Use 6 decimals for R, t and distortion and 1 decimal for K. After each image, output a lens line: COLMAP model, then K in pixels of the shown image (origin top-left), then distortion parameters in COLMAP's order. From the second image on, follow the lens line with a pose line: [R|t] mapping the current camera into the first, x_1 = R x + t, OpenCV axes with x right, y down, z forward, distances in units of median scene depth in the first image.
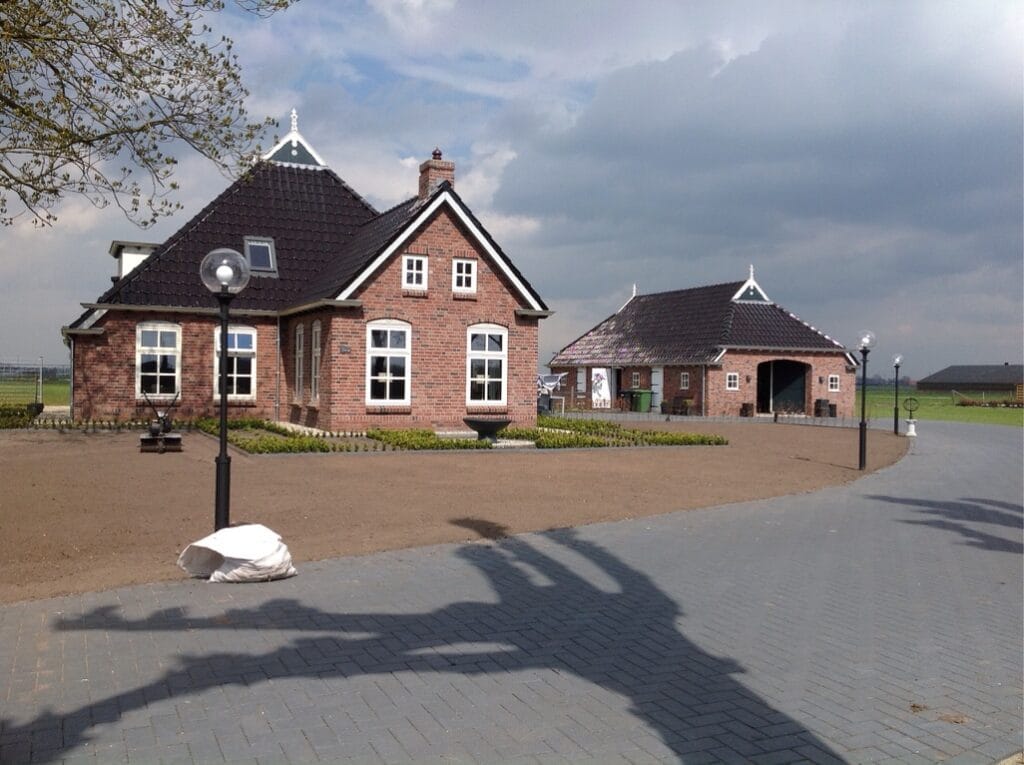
lens RADIAL K [[884.7, 0, 531.6], [0, 884.7, 367.4], [0, 0, 1]] dist [0.081985, -0.008011]
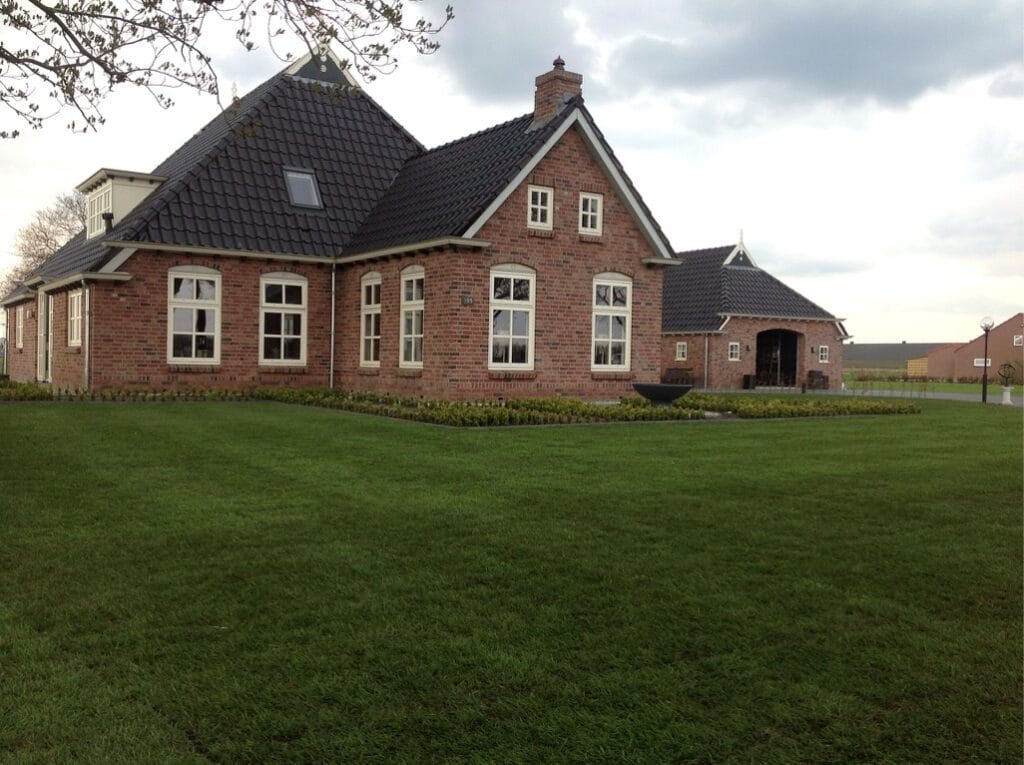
lens RADIAL K [[895.9, 0, 512.0], [0, 895.9, 382.5], [0, 0, 1]] dist [0.070374, -0.000443]
pose [[0.988983, -0.004135, 0.147969, -0.269012], [-0.001775, 0.999206, 0.039791, 0.020270], [-0.148016, -0.039615, 0.988191, 0.169821]]
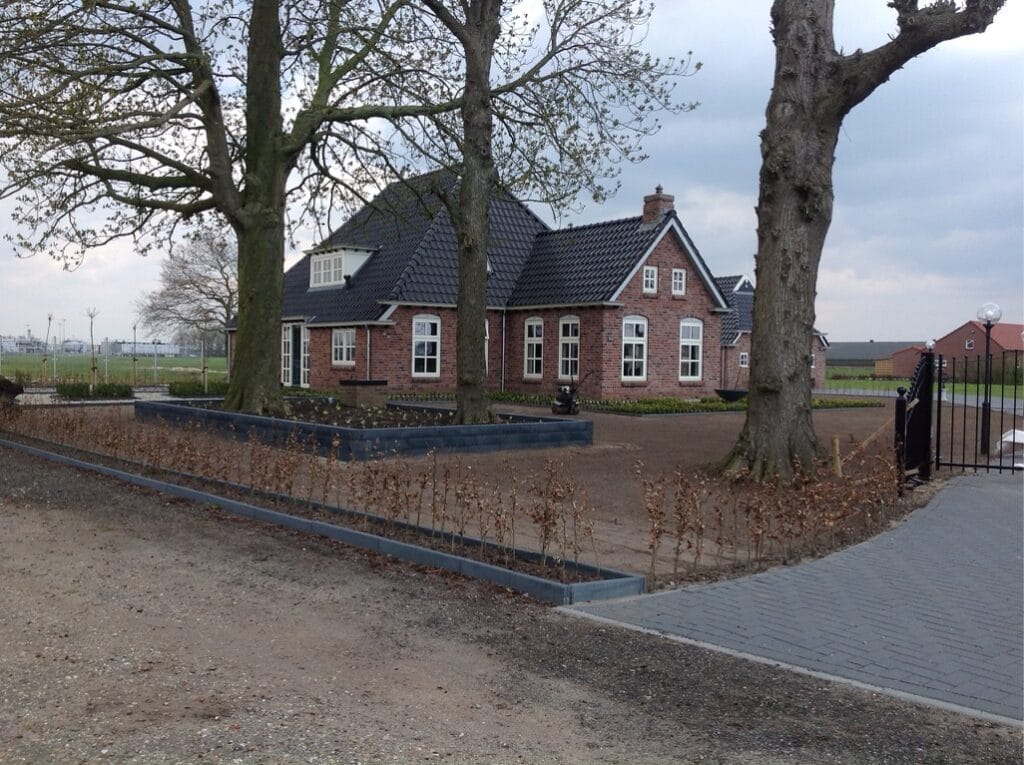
lens RADIAL K [[884.7, 0, 531.6], [0, 884.7, 367.4], [0, 0, 1]] dist [0.081985, -0.008011]
pose [[0.981434, -0.004763, 0.191743, -0.534237], [-0.000355, 0.999645, 0.026652, -0.011178], [-0.191802, -0.026226, 0.981083, -0.251232]]
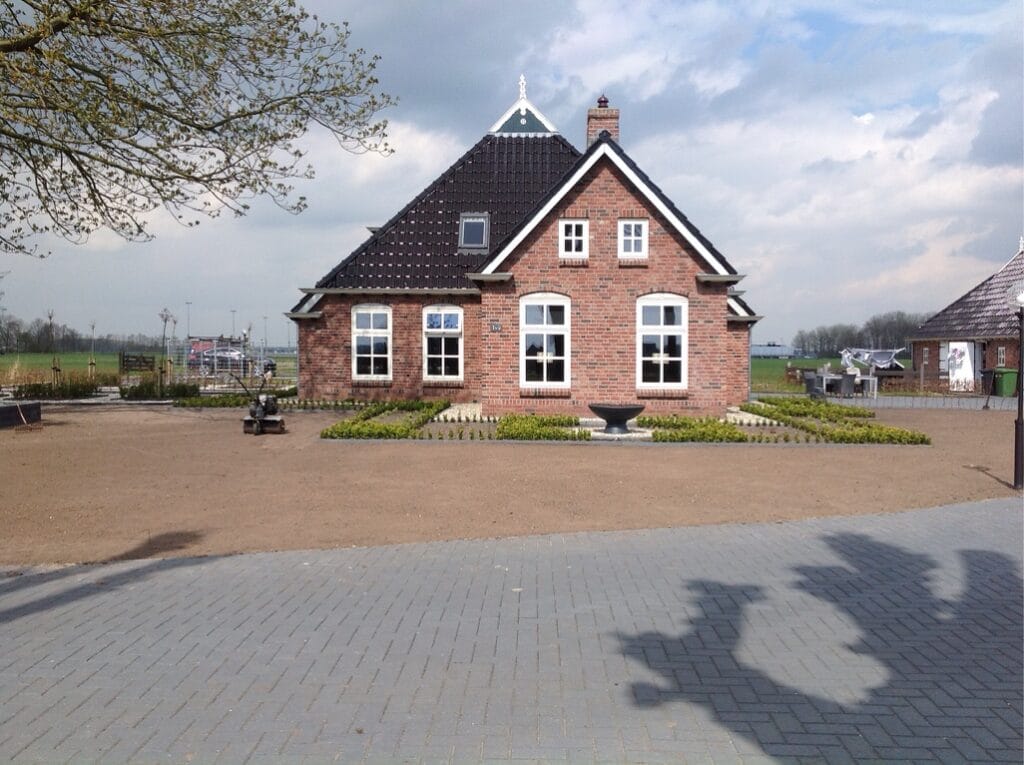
lens RADIAL K [[919.7, 0, 573.5], [0, 919.7, 367.2], [0, 0, 1]] dist [0.089199, 0.000178]
pose [[0.906739, -0.003871, -0.421674, 0.246786], [0.013749, 0.999698, 0.020388, 0.002608], [0.421467, -0.024284, 0.906518, 0.152563]]
